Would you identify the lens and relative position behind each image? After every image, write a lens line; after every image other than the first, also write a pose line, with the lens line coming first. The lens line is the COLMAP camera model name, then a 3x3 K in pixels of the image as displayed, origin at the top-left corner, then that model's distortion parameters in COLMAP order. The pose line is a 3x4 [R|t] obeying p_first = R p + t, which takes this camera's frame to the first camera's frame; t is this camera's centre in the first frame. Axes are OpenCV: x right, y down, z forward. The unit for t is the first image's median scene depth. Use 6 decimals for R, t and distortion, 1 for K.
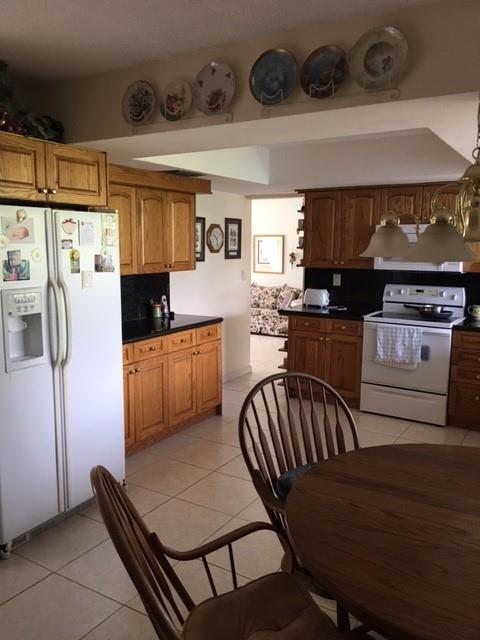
lens RADIAL K [[535.9, 0, 240.0], [0, 535.9, 320.0], [0, 0, 1]] dist [0.056629, -0.000736]
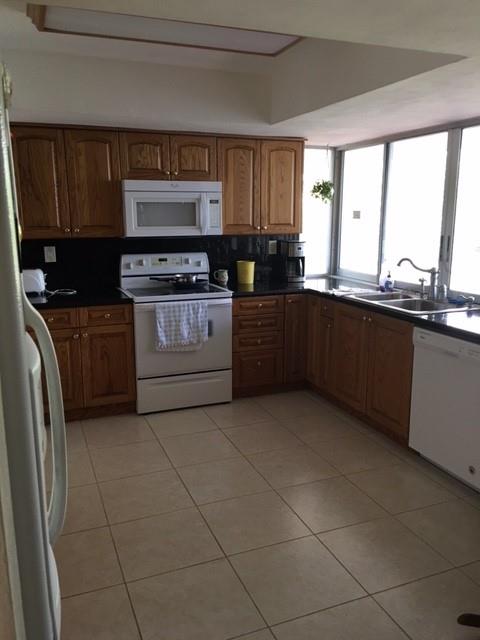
lens RADIAL K [[535.9, 0, 240.0], [0, 535.9, 320.0], [0, 0, 1]] dist [0.056629, -0.000736]
pose [[0.595838, -0.173327, 0.784178, -0.306705], [0.124488, 0.984564, 0.123029, -0.052850], [-0.793398, 0.024315, 0.608218, 0.407214]]
